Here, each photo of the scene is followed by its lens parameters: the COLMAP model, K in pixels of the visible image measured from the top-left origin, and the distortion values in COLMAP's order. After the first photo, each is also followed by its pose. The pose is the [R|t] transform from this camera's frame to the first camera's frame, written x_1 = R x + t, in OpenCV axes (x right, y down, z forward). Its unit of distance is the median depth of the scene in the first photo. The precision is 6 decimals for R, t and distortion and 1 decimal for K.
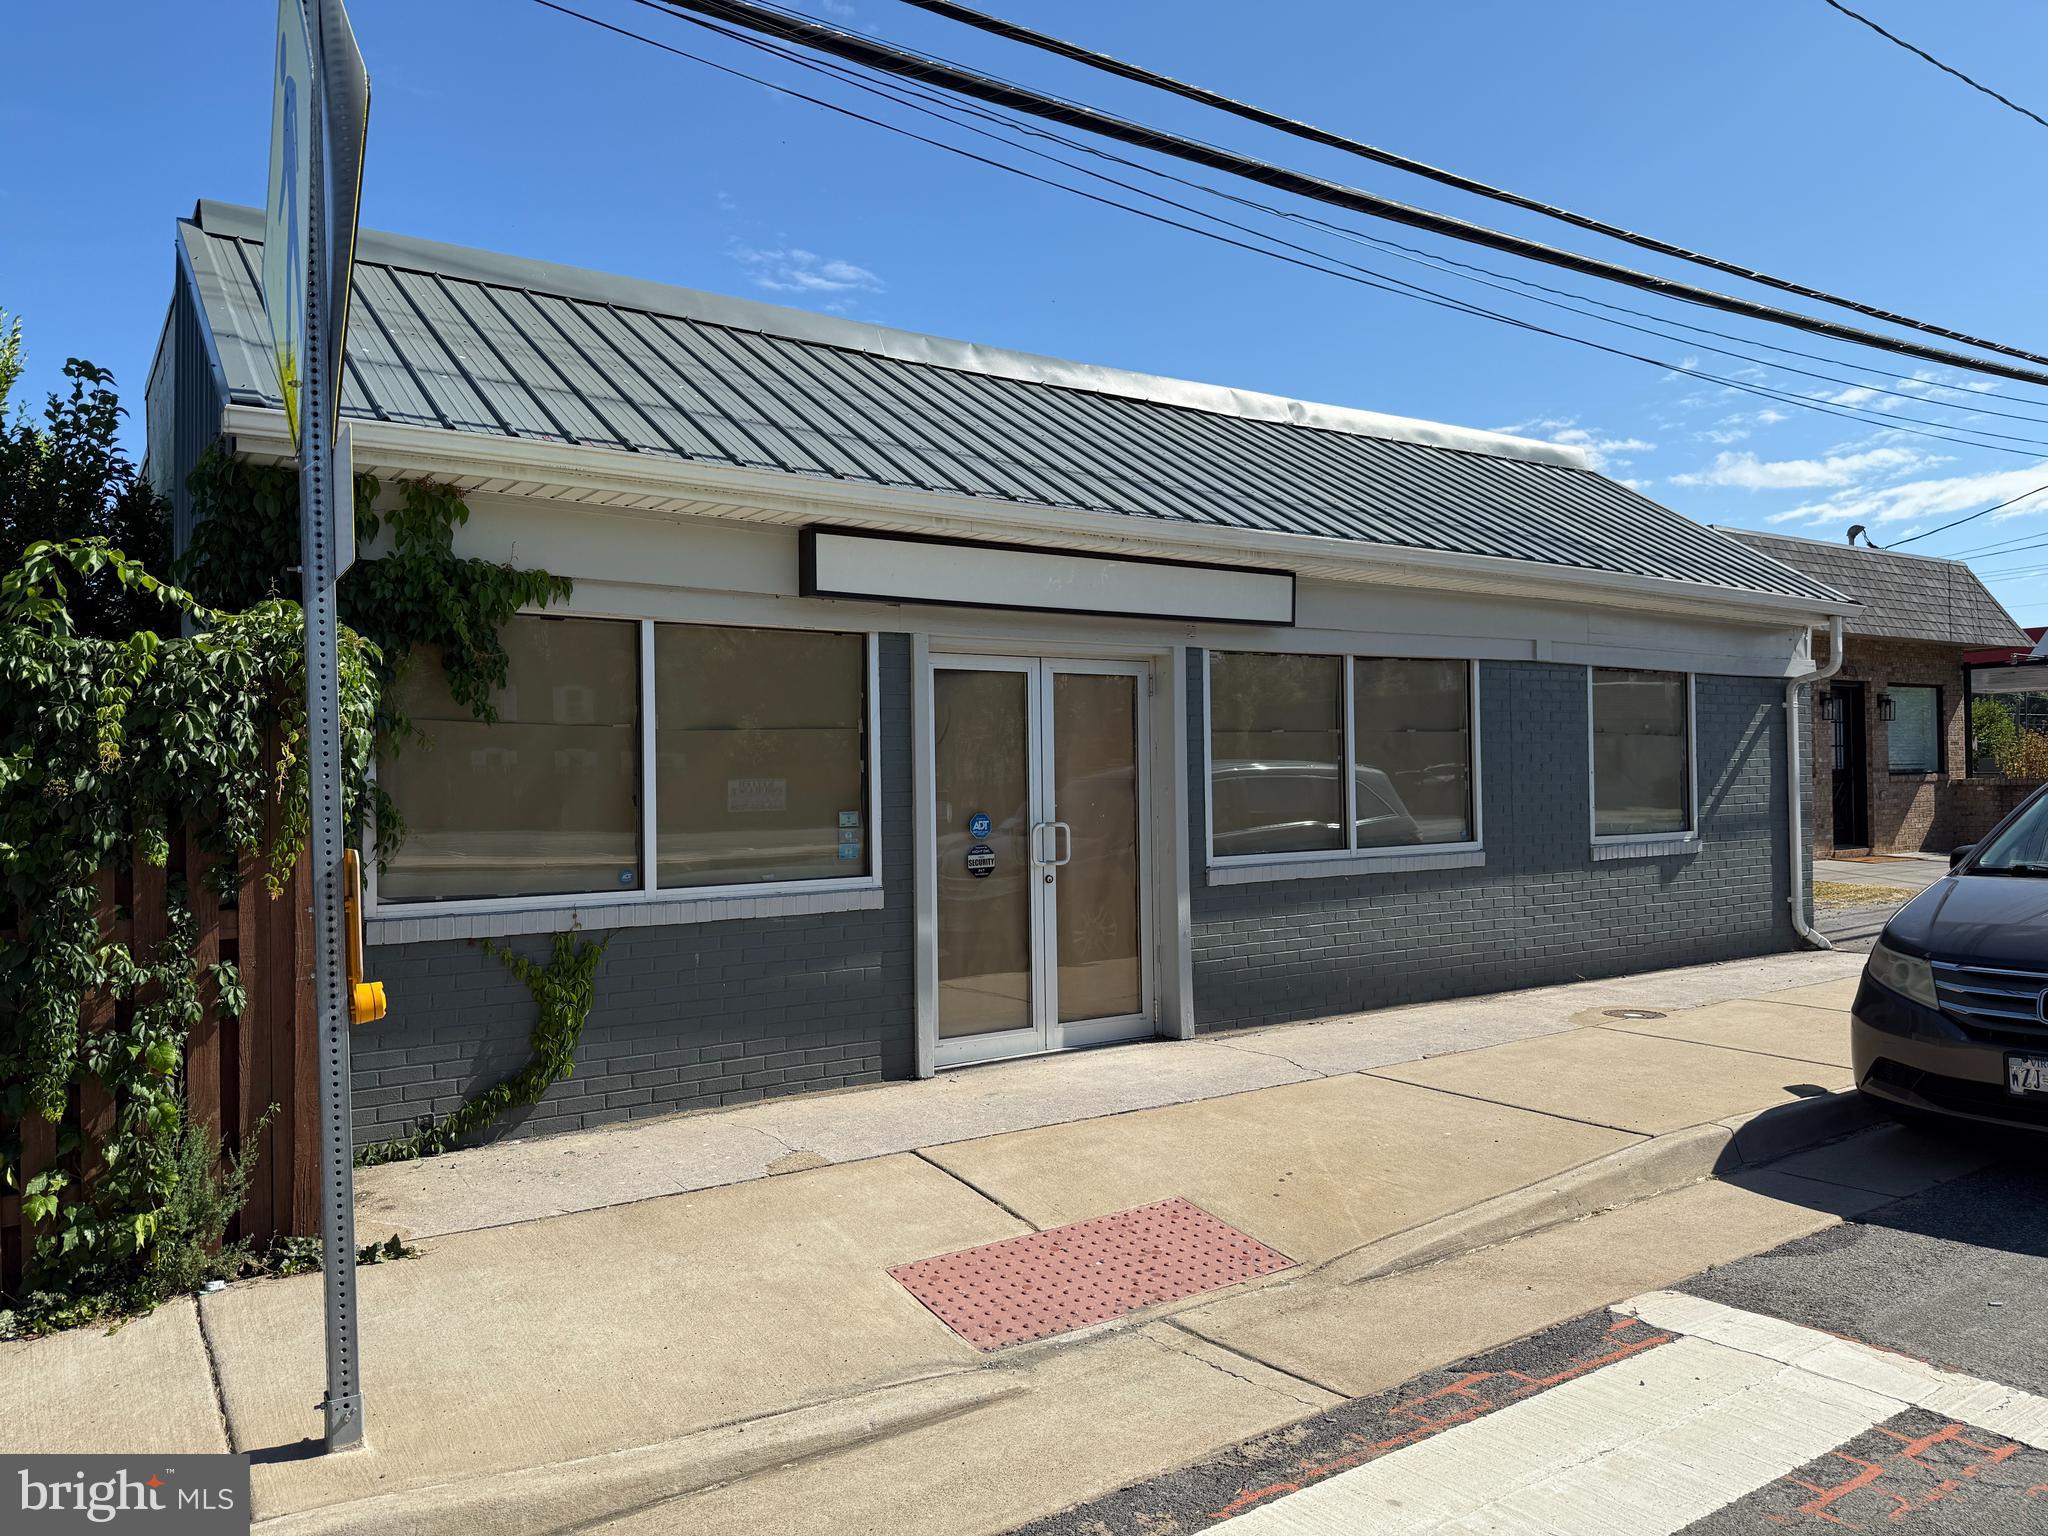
lens RADIAL K [[1434.1, 0, 1017.1], [0, 1434.1, 758.2], [0, 0, 1]] dist [0.052101, -0.079323]
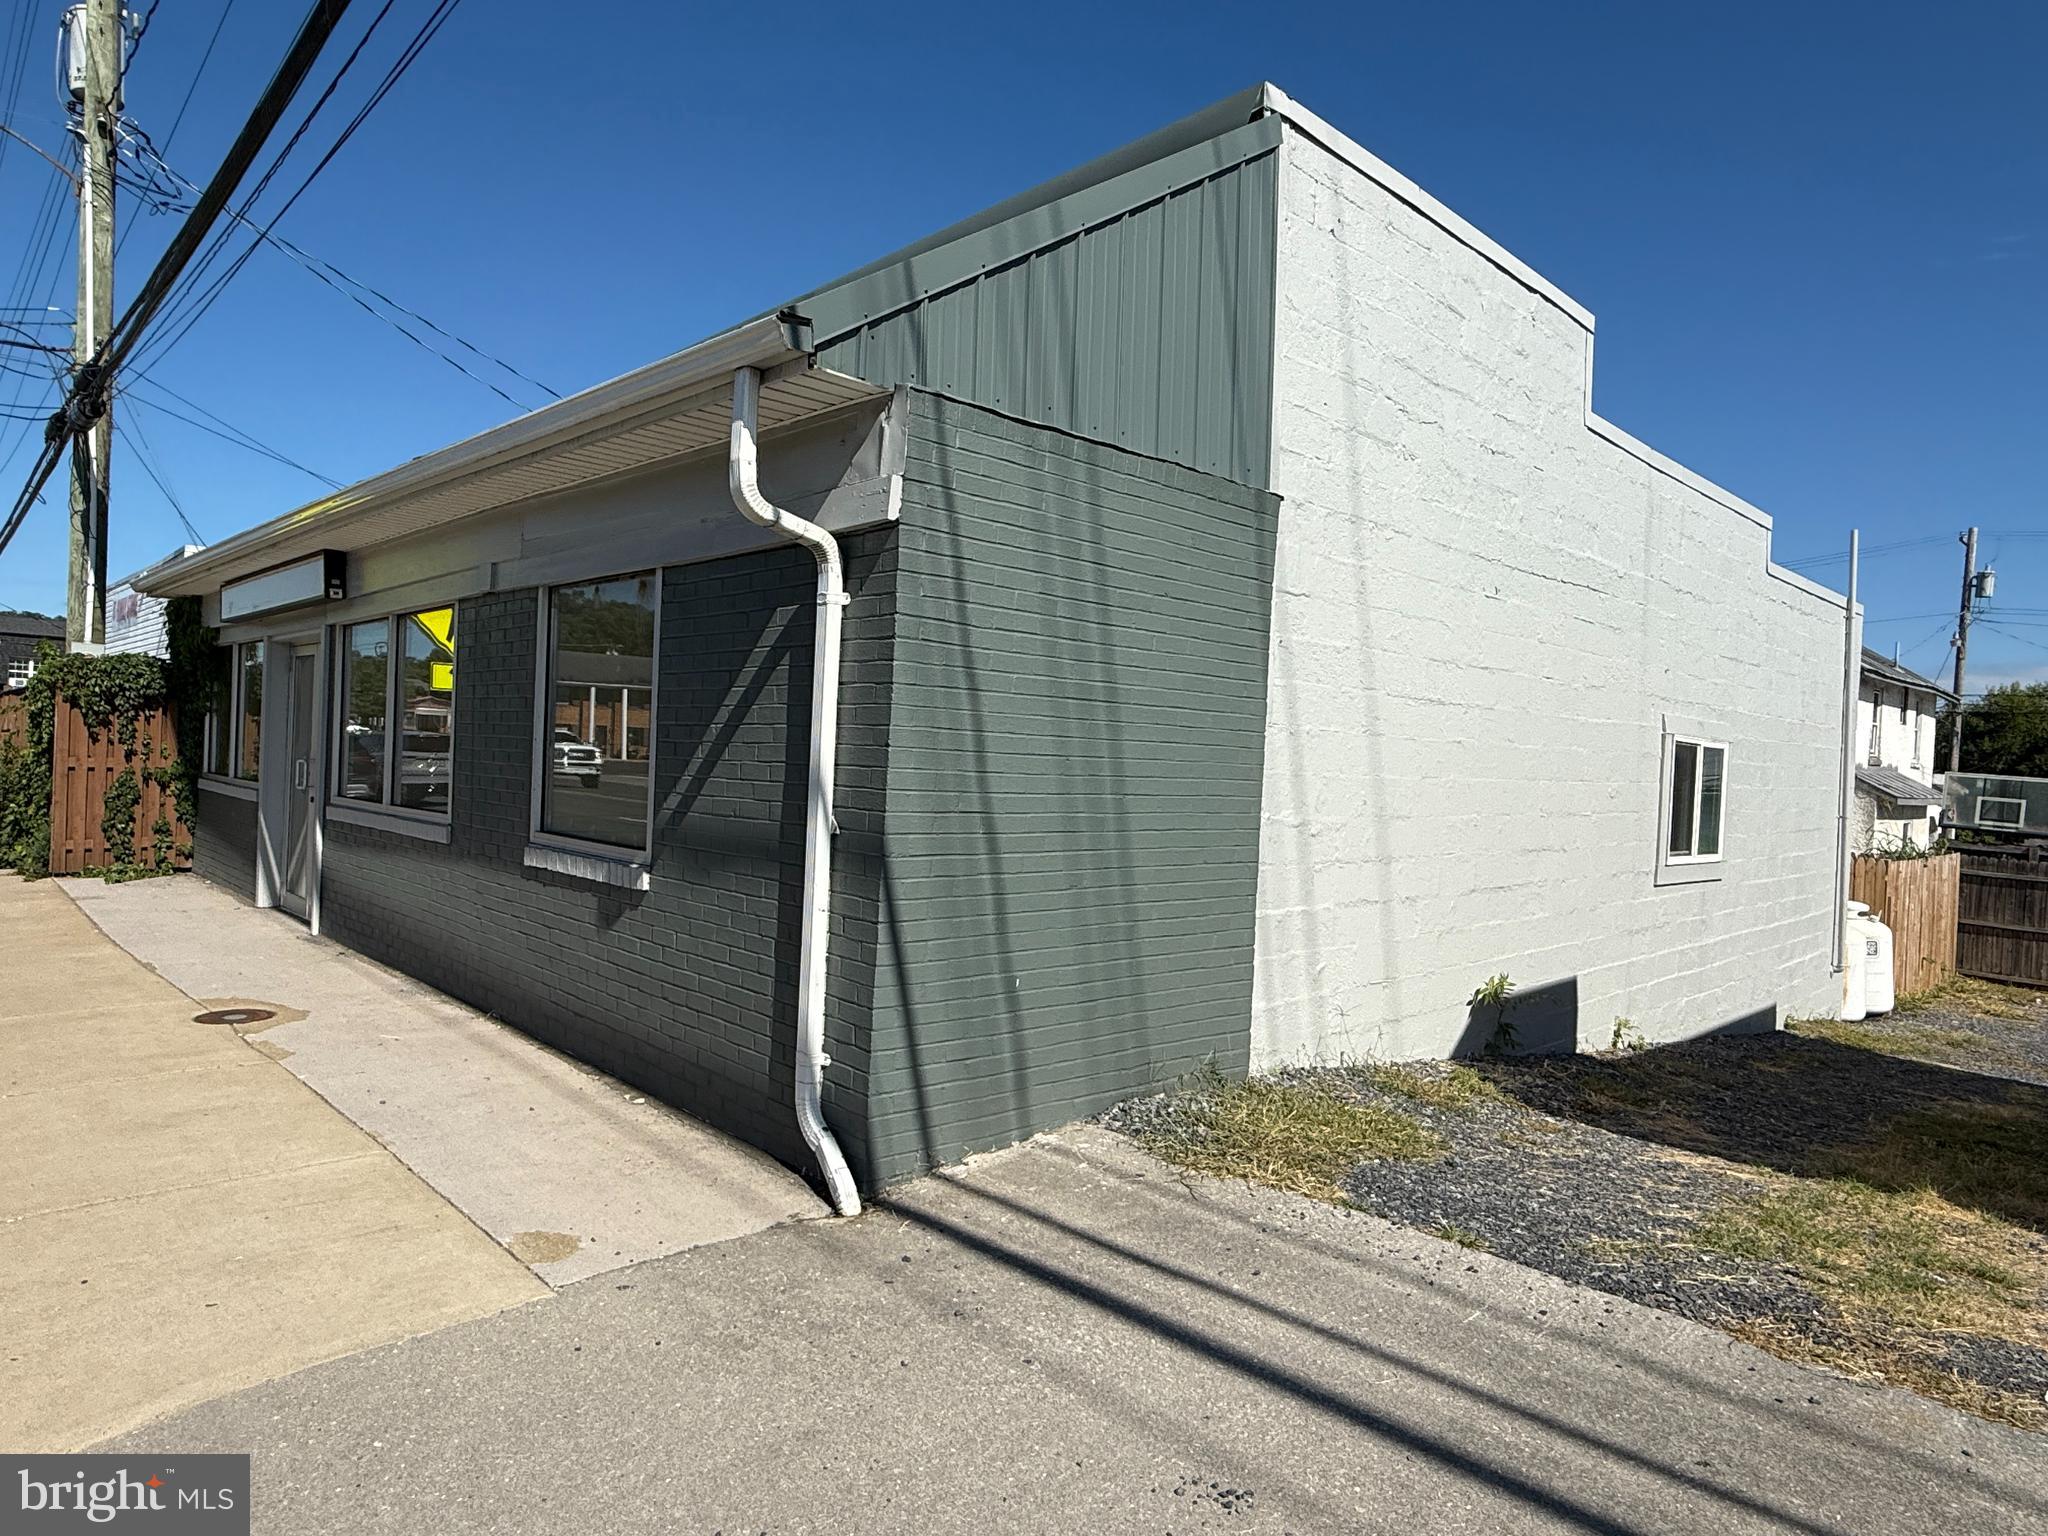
lens RADIAL K [[1204.4, 0, 1019.1], [0, 1204.4, 774.3], [0, 0, 1]] dist [0.000036, 0.000844]
pose [[0.176377, 0.034922, -0.983703, 1.775102], [-0.028837, 0.999125, 0.030299, 0.003517], [0.983900, 0.023023, 0.177230, 1.973466]]
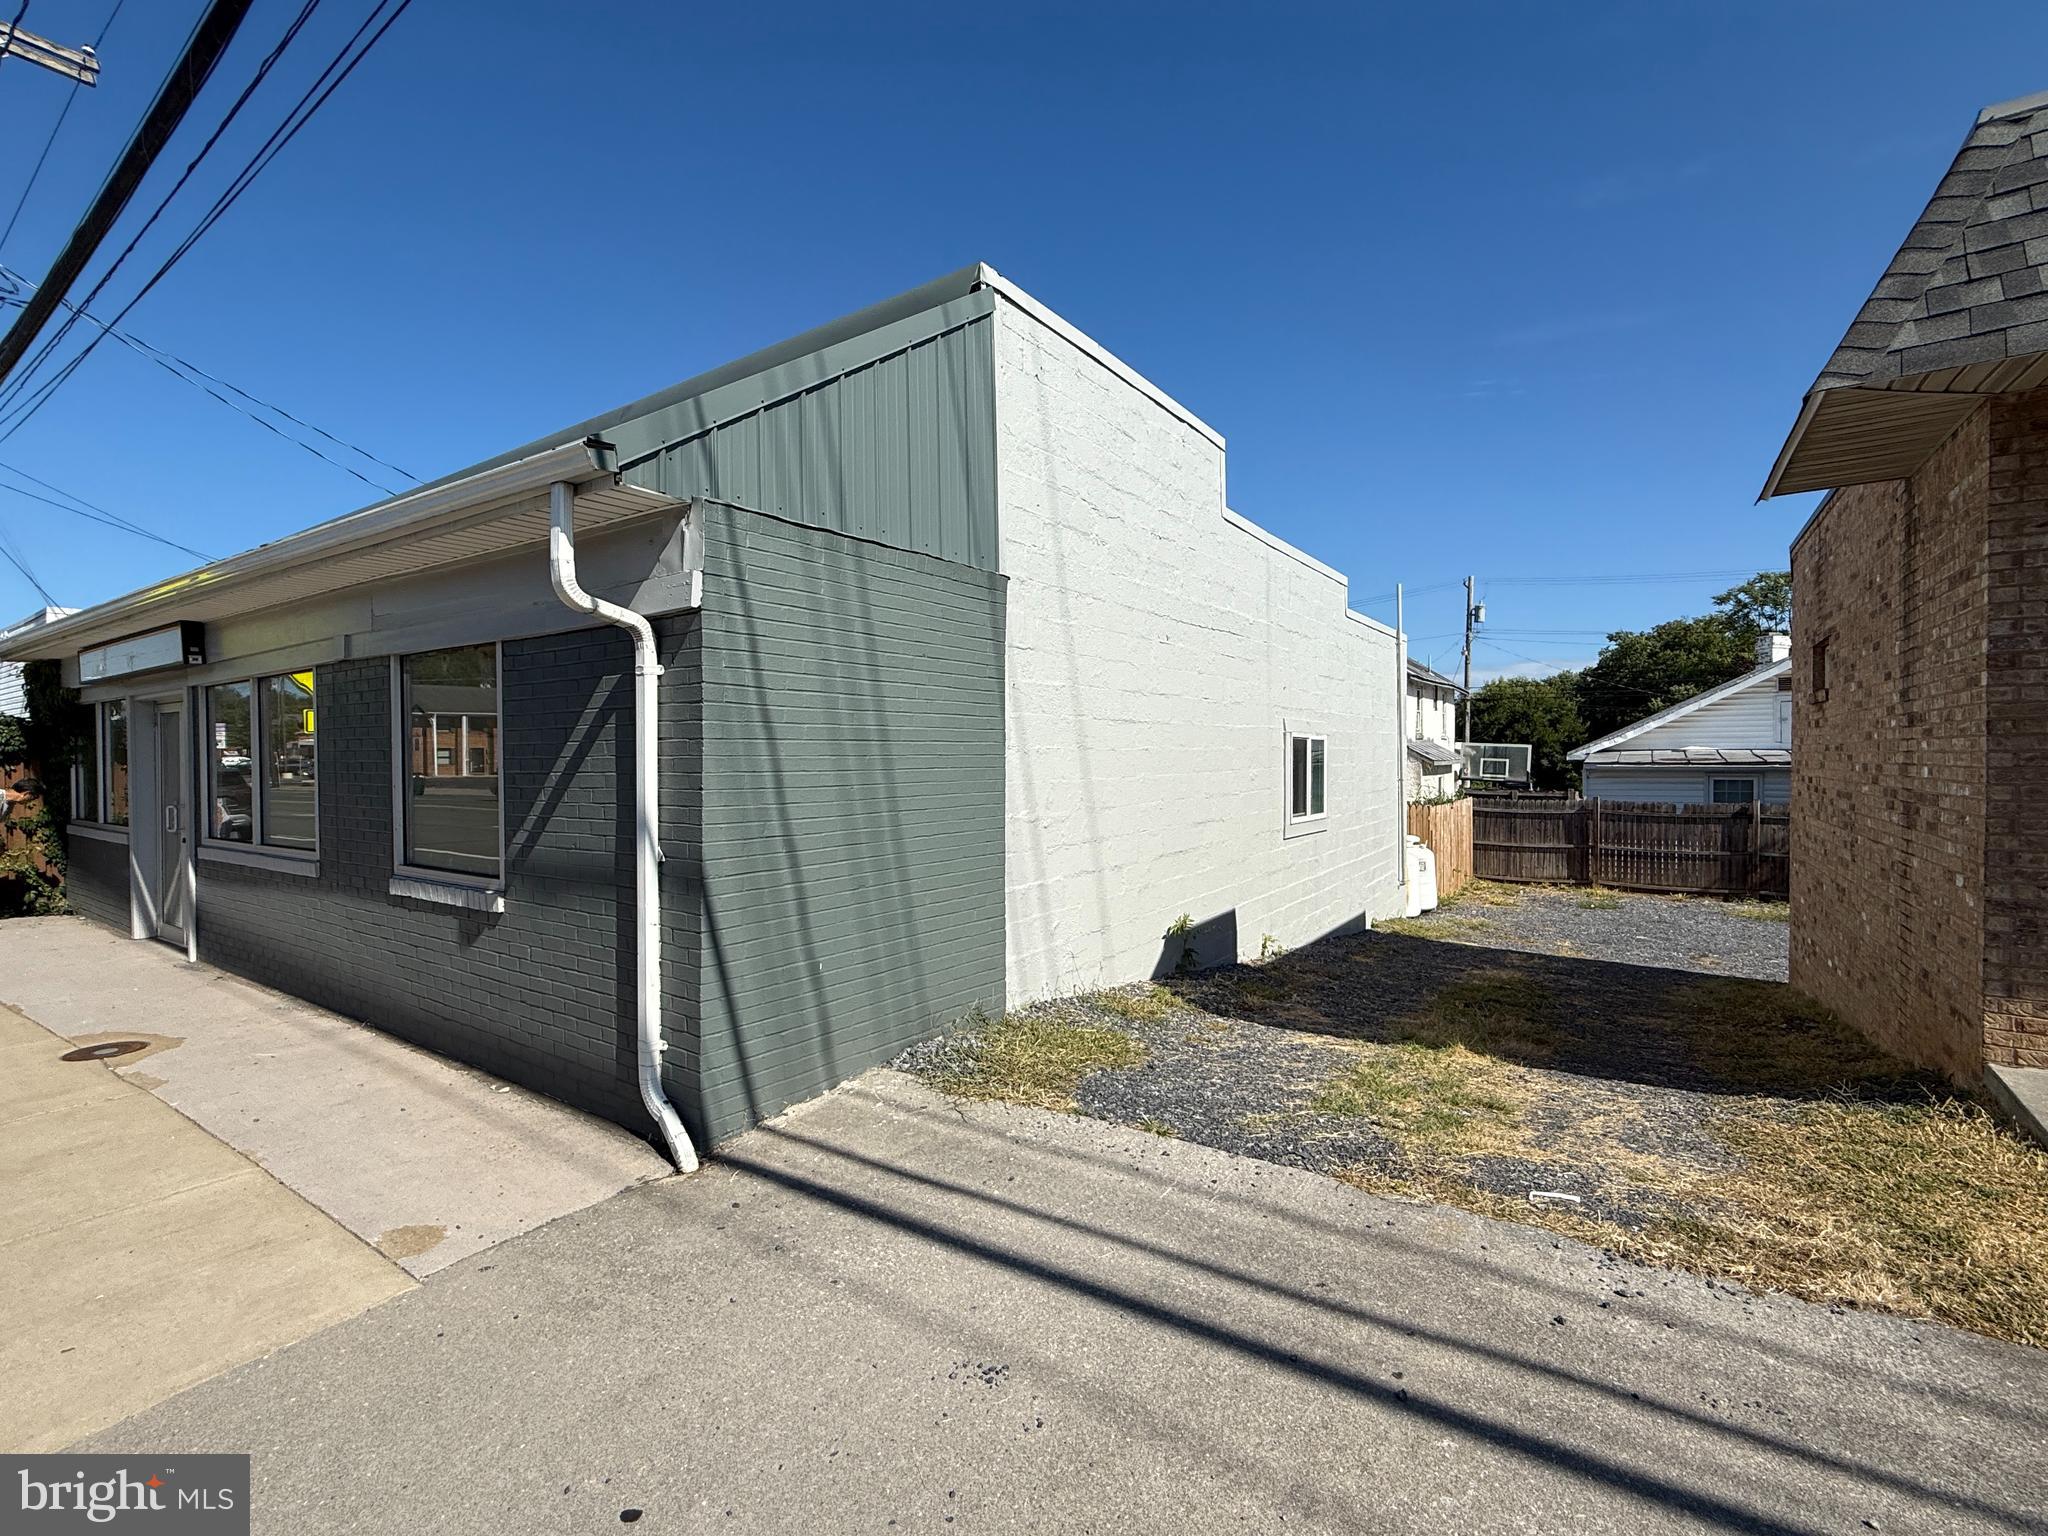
lens RADIAL K [[911.5, 0, 1024.0], [0, 911.5, 768.0], [0, 0, 1]] dist [-0.001495, 0.000119]
pose [[0.374975, 0.025196, -0.926692, 1.766906], [0.015740, 0.999313, 0.033540, -0.021923], [0.926901, -0.027163, 0.374321, 1.991333]]
